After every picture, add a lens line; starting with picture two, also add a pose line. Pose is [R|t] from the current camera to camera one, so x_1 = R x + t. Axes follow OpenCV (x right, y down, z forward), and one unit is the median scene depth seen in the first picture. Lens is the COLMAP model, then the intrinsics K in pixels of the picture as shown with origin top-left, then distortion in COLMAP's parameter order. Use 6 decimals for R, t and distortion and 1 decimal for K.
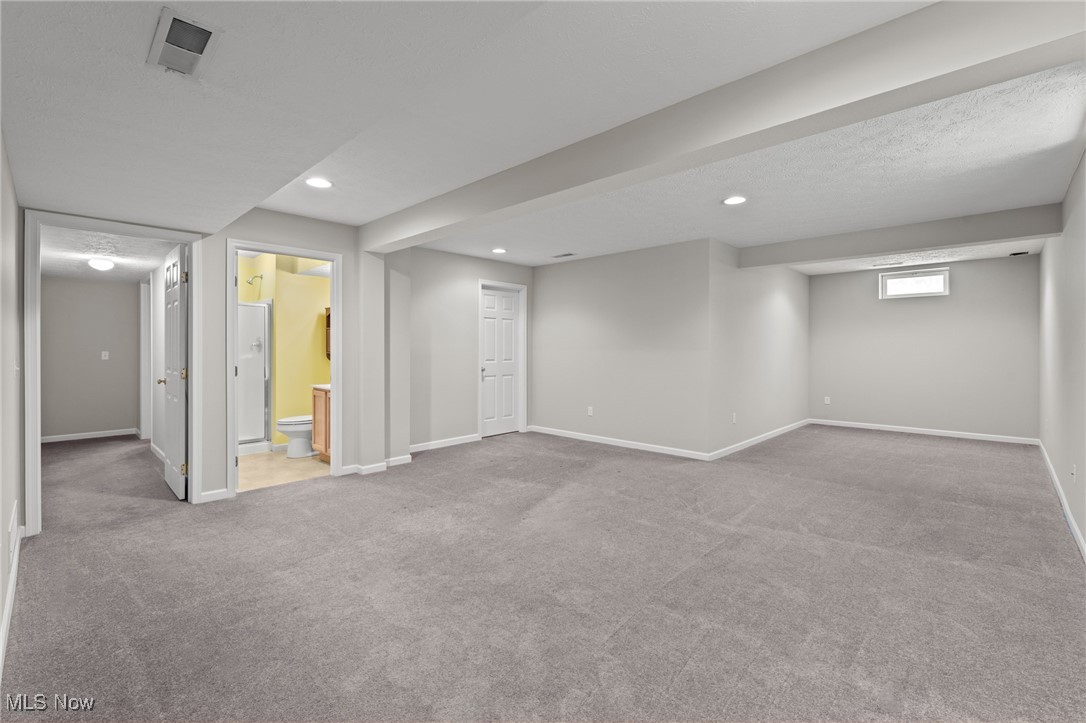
lens RADIAL K [[474.8, 0, 543.3], [0, 474.8, 351.9], [0, 0, 1]] dist [-0.001610, -0.000021]
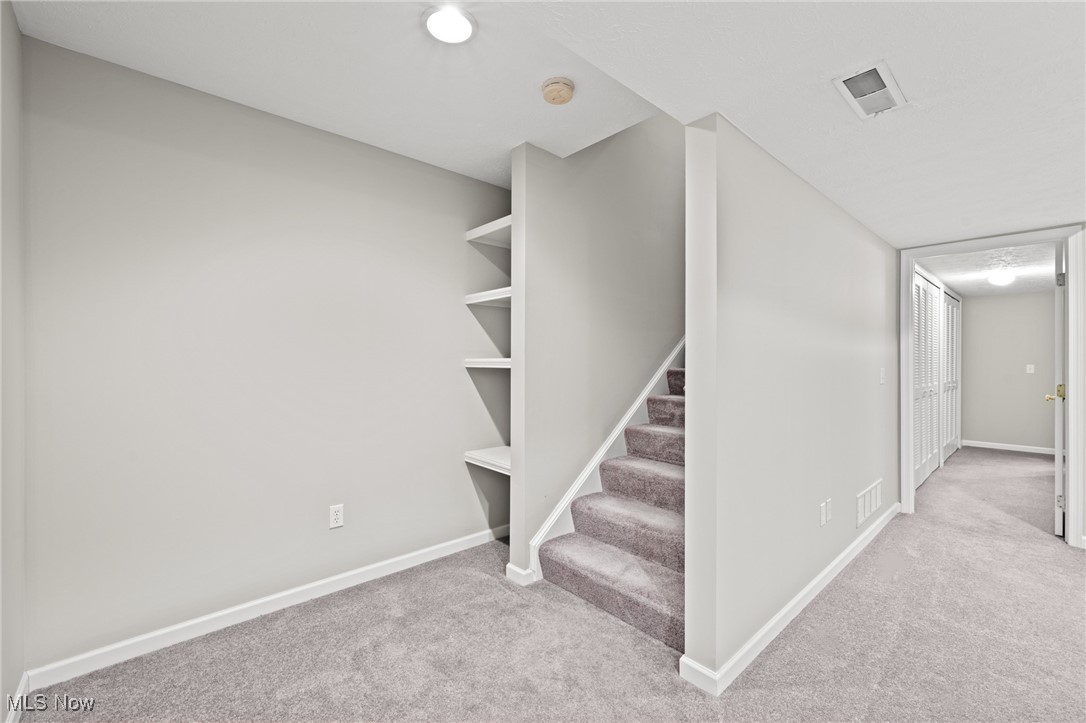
lens RADIAL K [[450.5, 0, 543.4], [0, 450.5, 361.0], [0, 0, 1]] dist [0.001297, 0.000194]
pose [[-0.062955, -0.000937, -0.998016, 0.146020], [-0.008519, 0.999964, -0.000401, -0.000199], [0.997980, 0.008476, -0.062960, 0.124757]]
